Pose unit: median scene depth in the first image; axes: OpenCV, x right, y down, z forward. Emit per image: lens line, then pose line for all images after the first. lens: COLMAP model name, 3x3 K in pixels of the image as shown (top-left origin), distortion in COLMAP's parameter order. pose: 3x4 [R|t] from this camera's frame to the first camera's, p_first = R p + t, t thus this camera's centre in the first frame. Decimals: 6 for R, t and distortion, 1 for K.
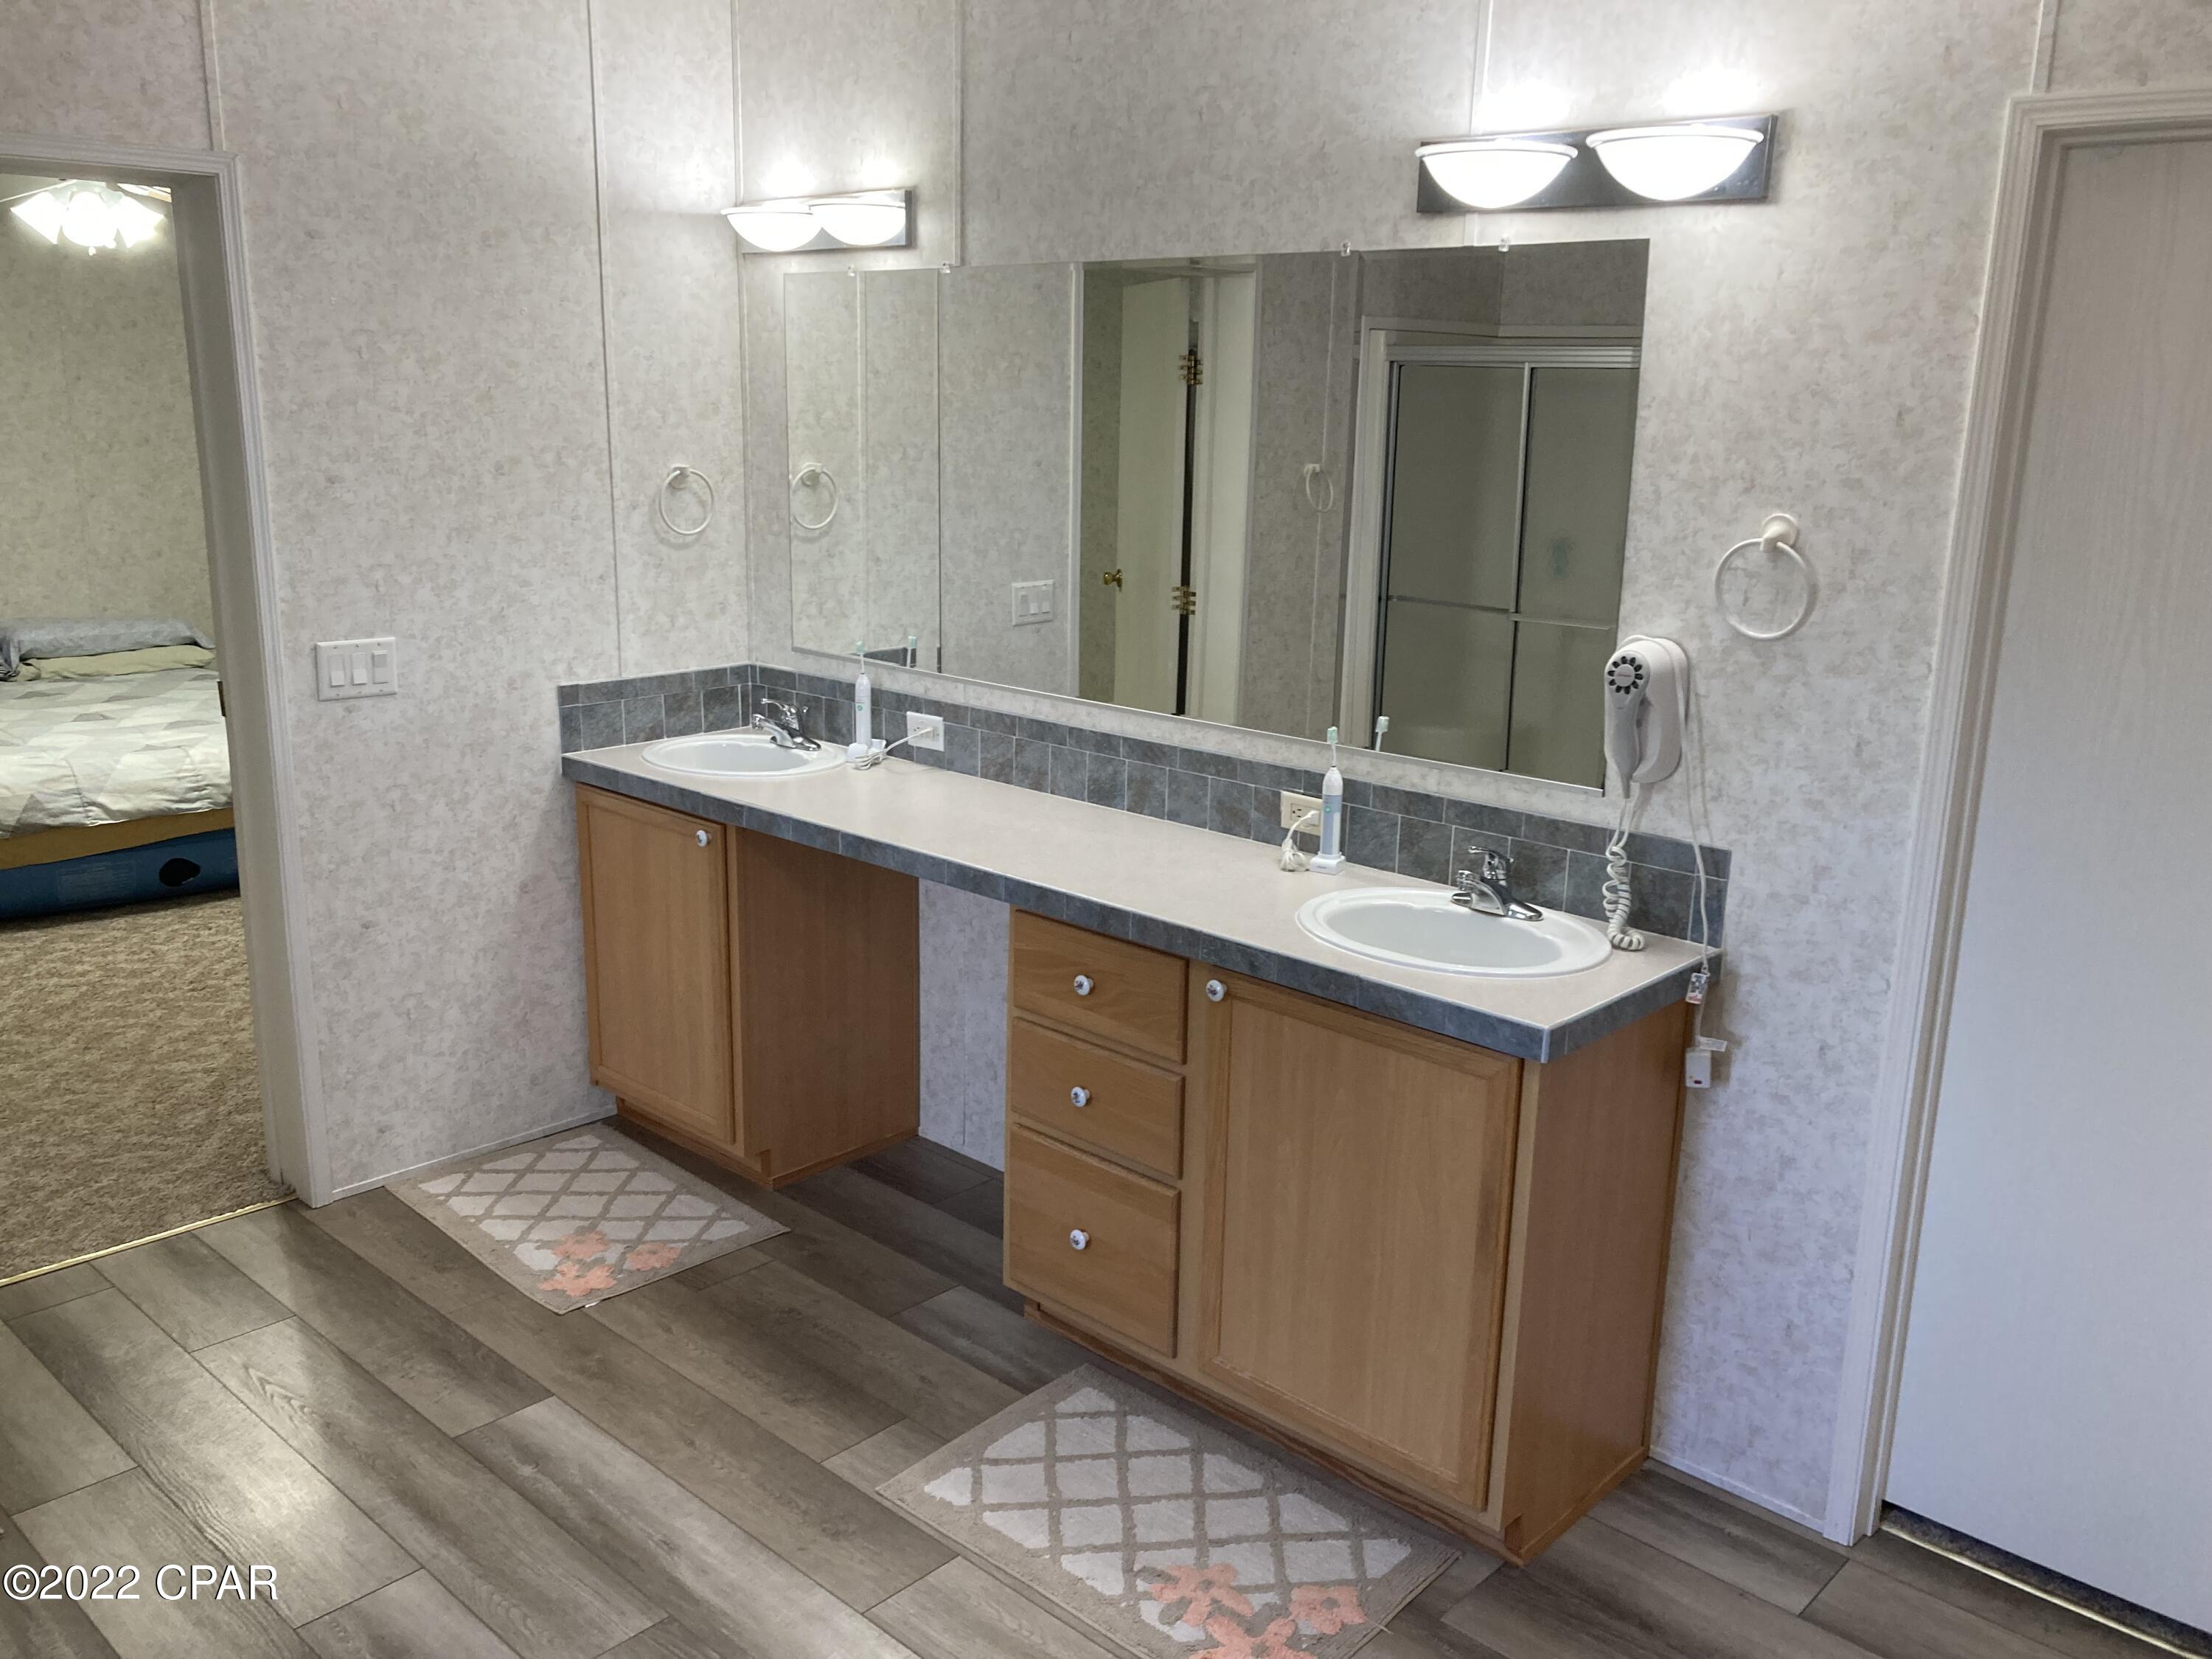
lens RADIAL K [[1808.6, 0, 1113.5], [0, 1808.6, 832.2], [0, 0, 1]] dist [0.060324, -0.065733]
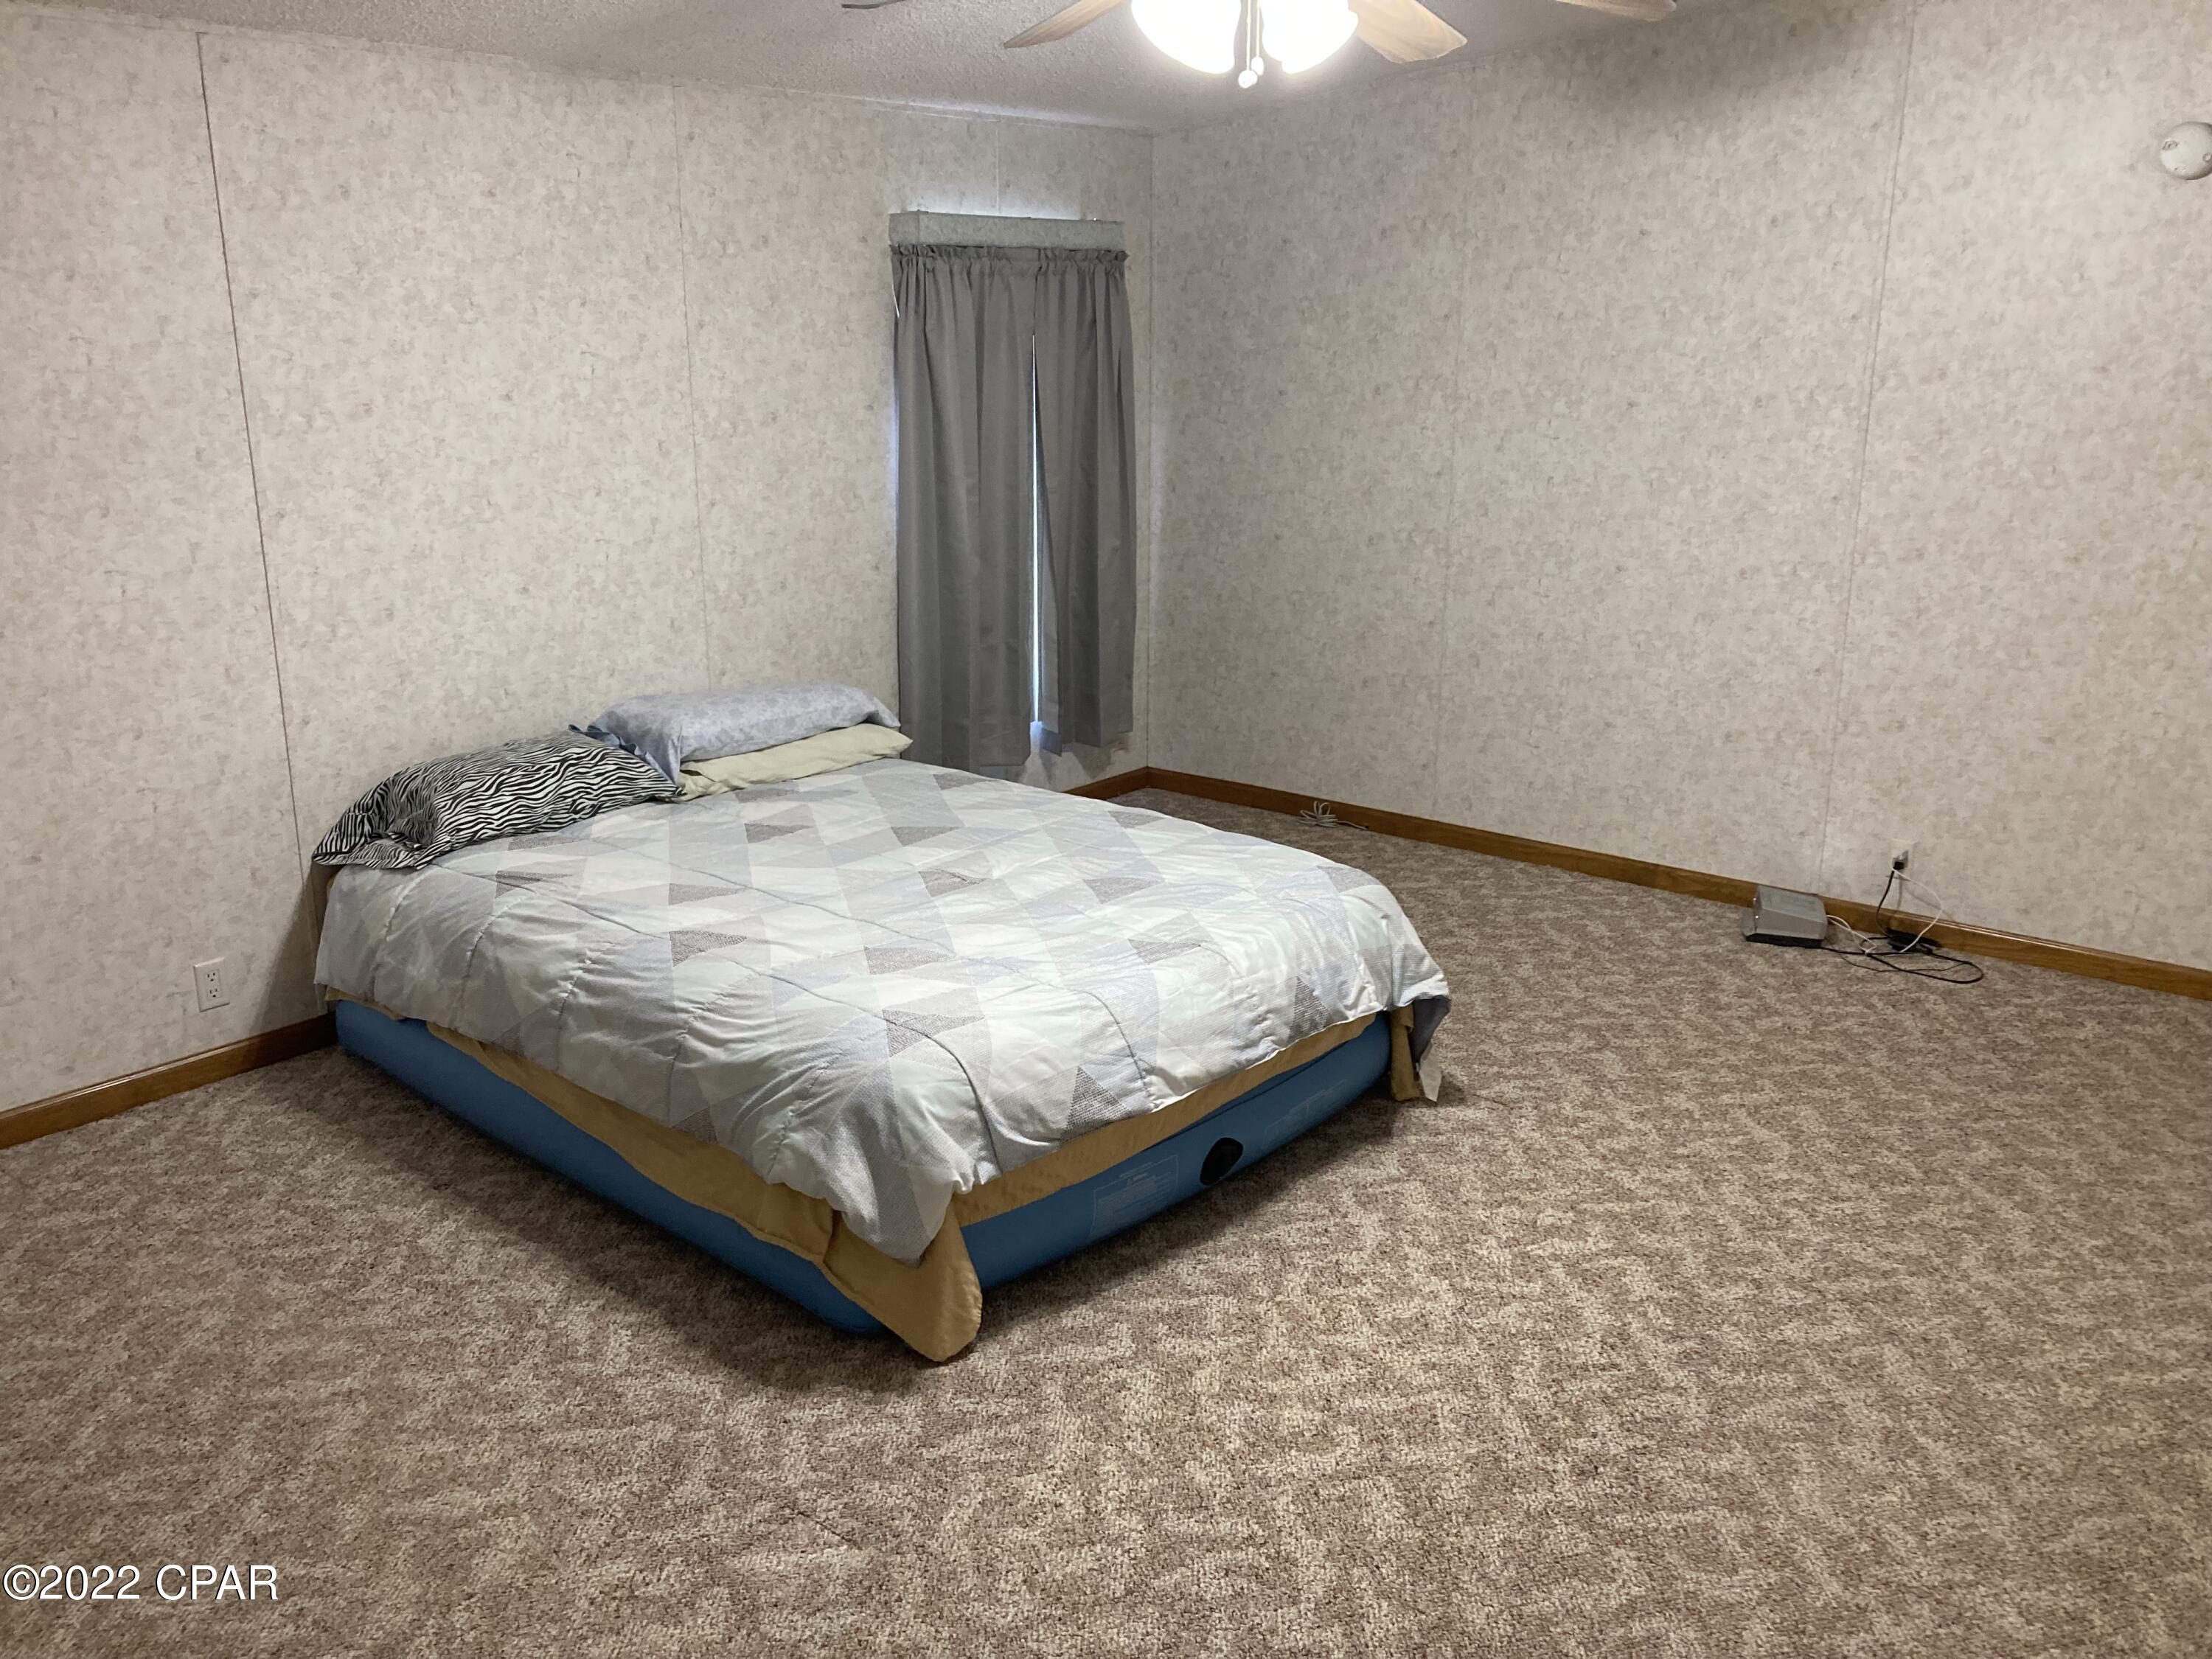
lens RADIAL K [[1806.4, 0, 1085.0], [0, 1806.4, 823.0], [0, 0, 1]] dist [0.037534, -0.042338]
pose [[0.998592, -0.040016, 0.034830, -0.596230], [0.038993, 0.998801, 0.029586, -0.109377], [-0.035972, -0.028187, 0.998955, 0.447704]]
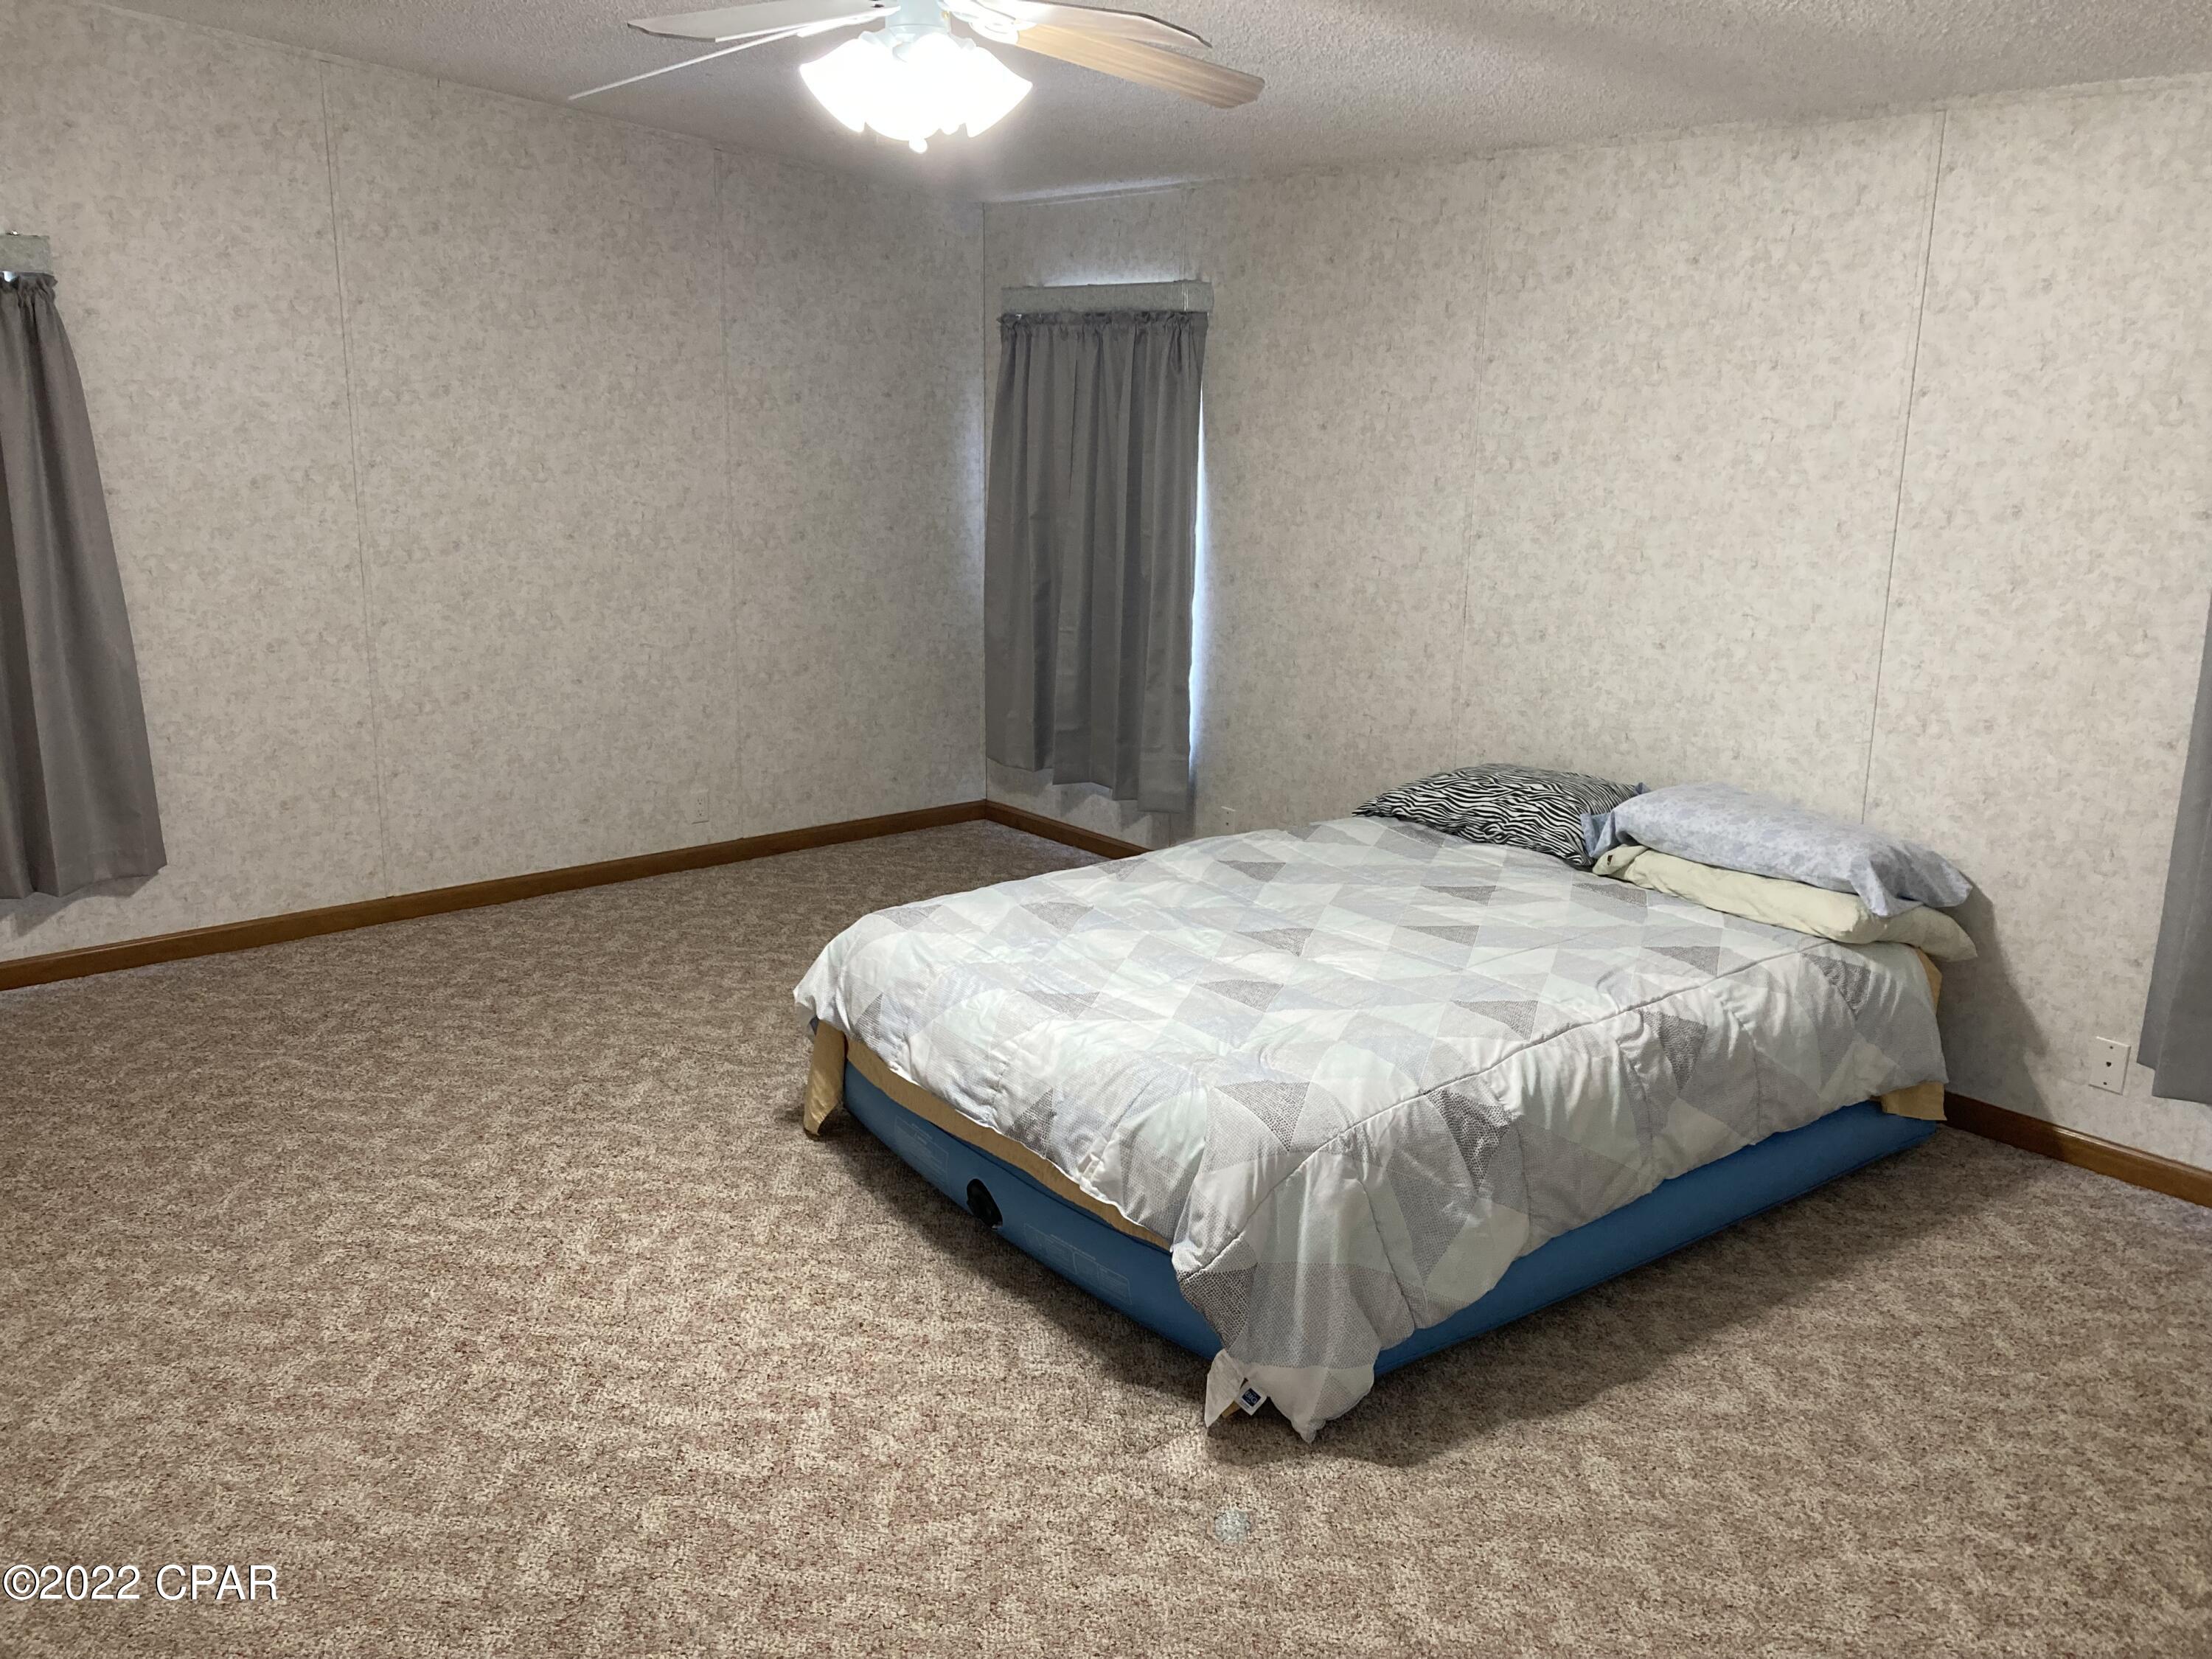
lens RADIAL K [[1808.6, 0, 1099.8], [0, 1808.6, 809.5], [0, 0, 1]] dist [0.060324, -0.065733]
pose [[-0.123903, 0.204047, -0.971089, 0.022821], [-0.256498, 0.938784, 0.229986, -0.250915], [0.958570, 0.277578, -0.063980, 1.084617]]
